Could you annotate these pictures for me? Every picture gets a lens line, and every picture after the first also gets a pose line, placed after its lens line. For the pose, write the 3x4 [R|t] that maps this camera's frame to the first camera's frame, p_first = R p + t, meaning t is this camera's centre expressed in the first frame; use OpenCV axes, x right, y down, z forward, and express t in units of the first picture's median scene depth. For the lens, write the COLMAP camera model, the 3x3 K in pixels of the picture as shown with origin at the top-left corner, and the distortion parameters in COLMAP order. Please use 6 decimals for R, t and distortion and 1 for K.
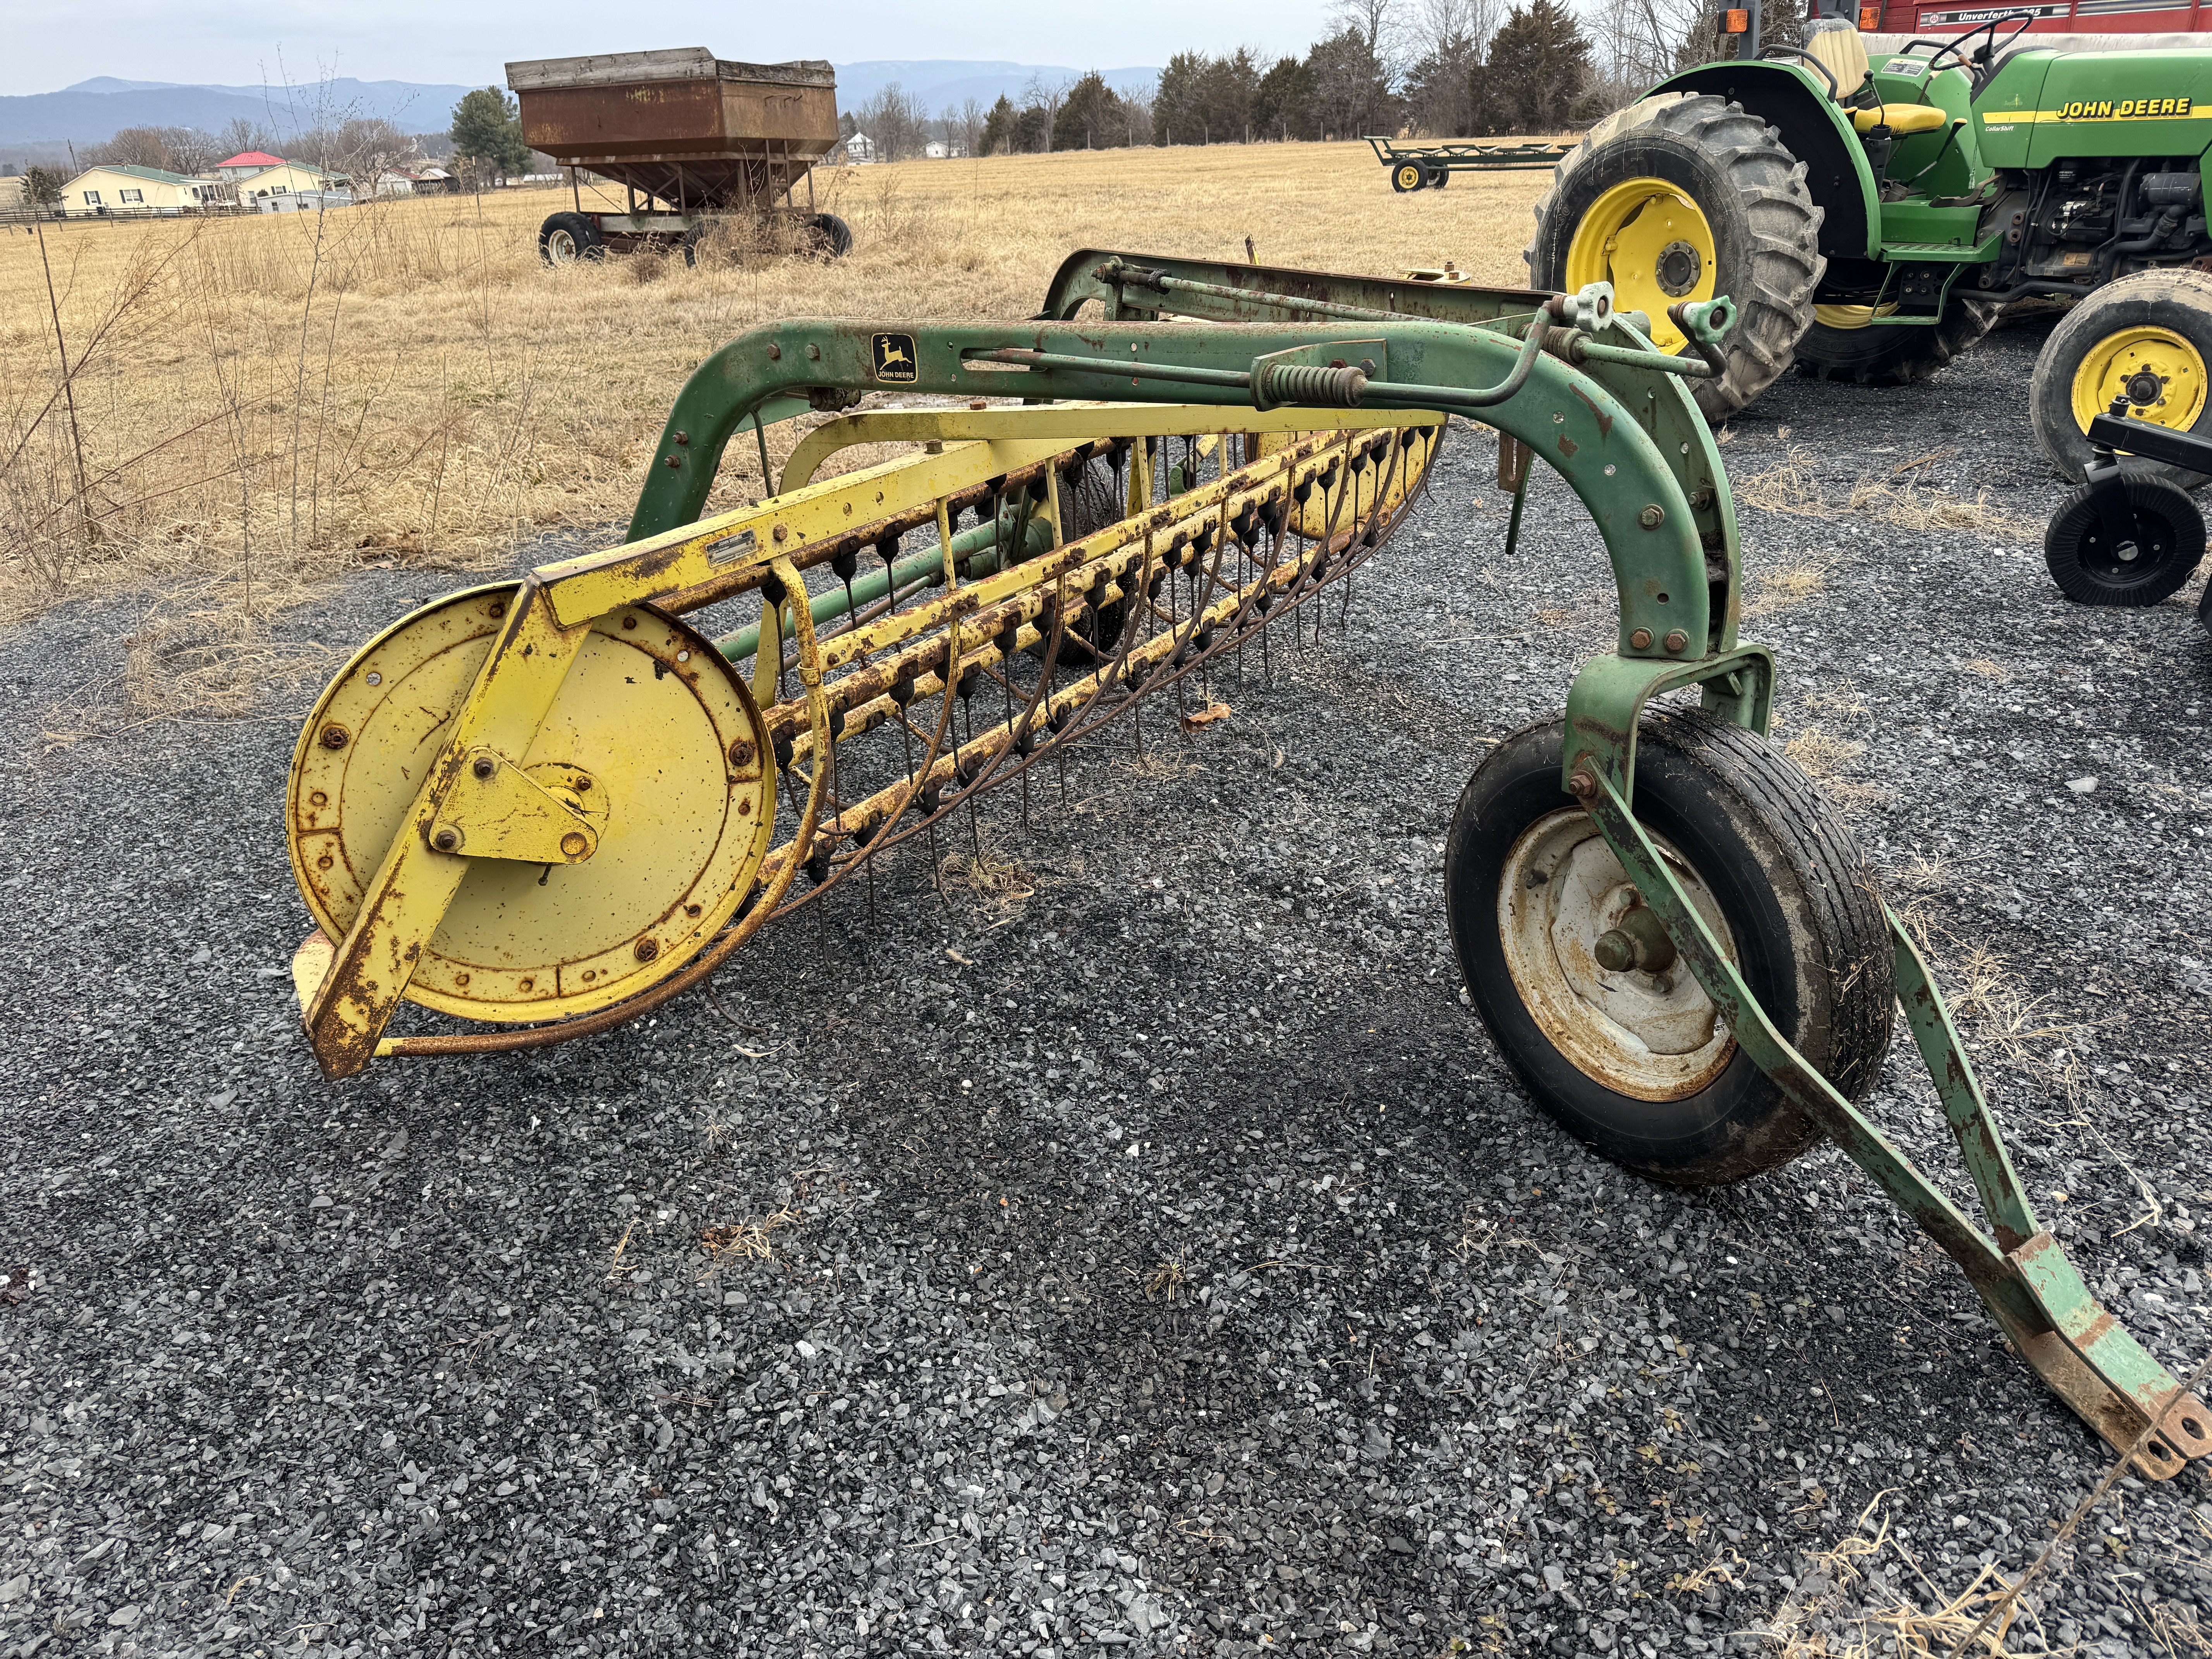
lens RADIAL K [[1561.8, 0, 1102.8], [0, 1561.8, 828.9], [0, 0, 1]] dist [0.000246, -0.002483]
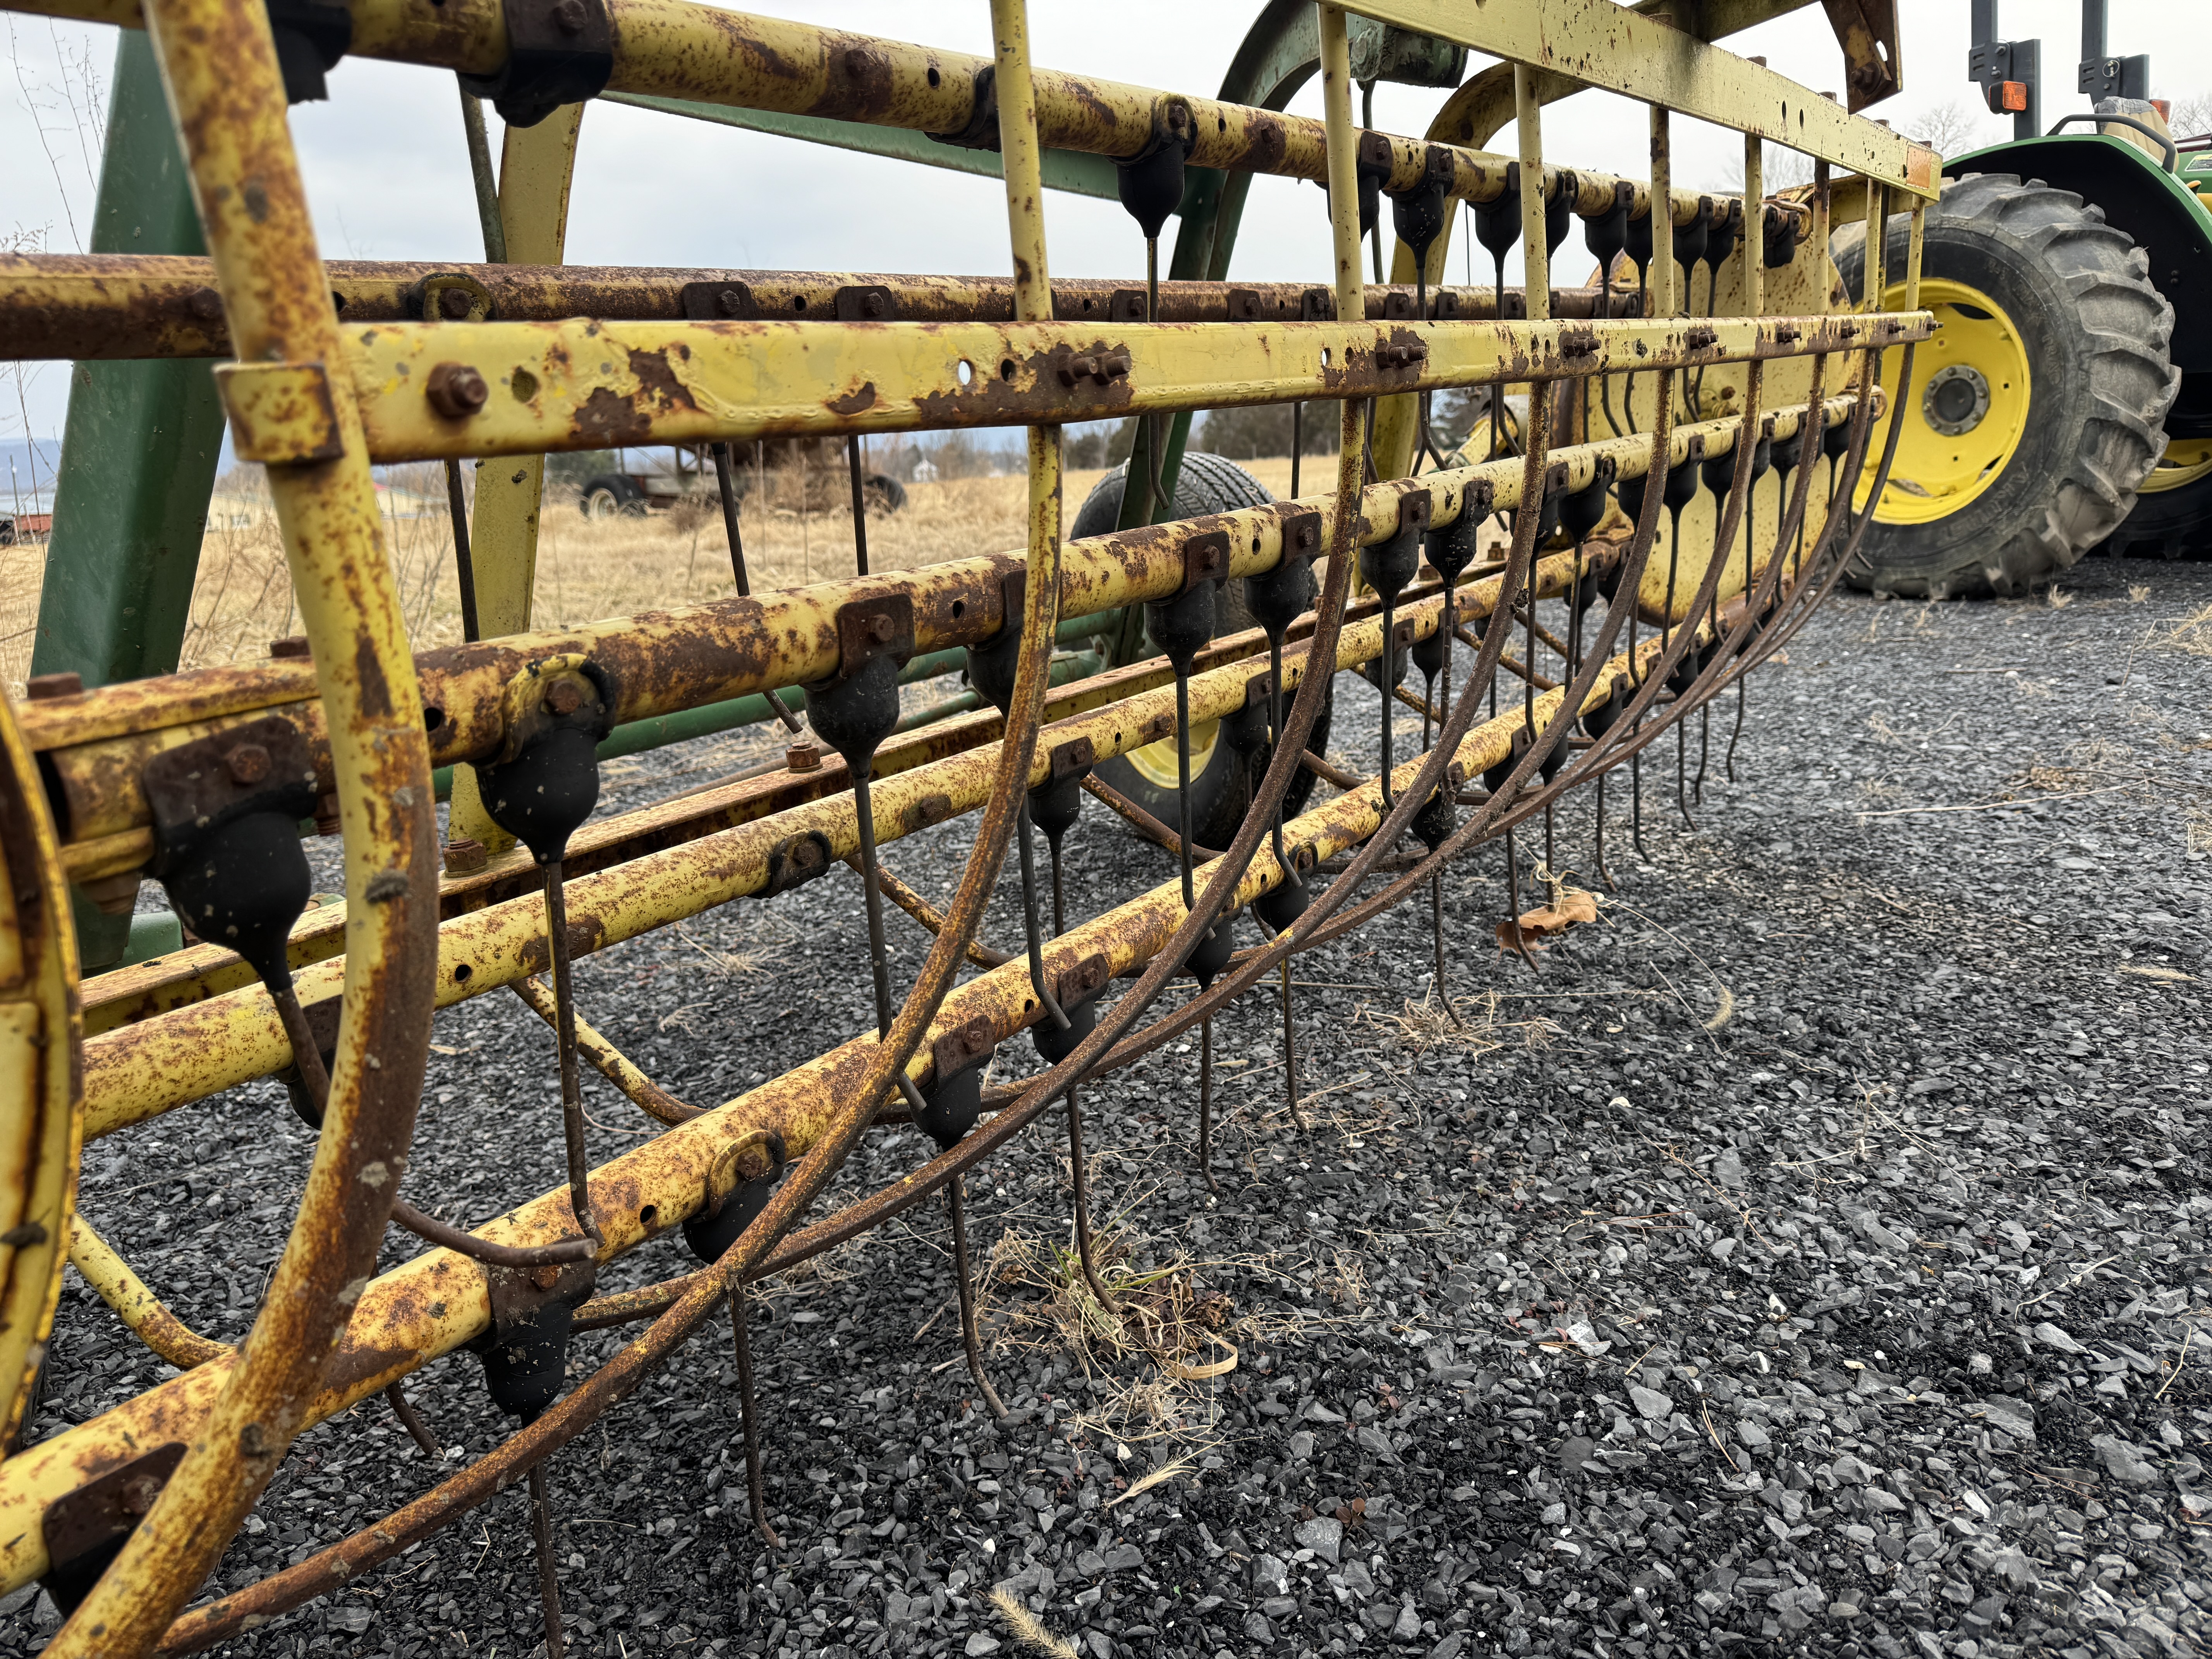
lens RADIAL K [[1561.8, 0, 1107.3], [0, 1561.8, 832.5], [0, 0, 1]] dist [0.000246, -0.002483]
pose [[0.999573, -0.000327, -0.029223, -0.061769], [-0.005042, 0.983012, -0.183471, -0.012120], [0.028787, 0.183540, 0.982591, 0.607887]]
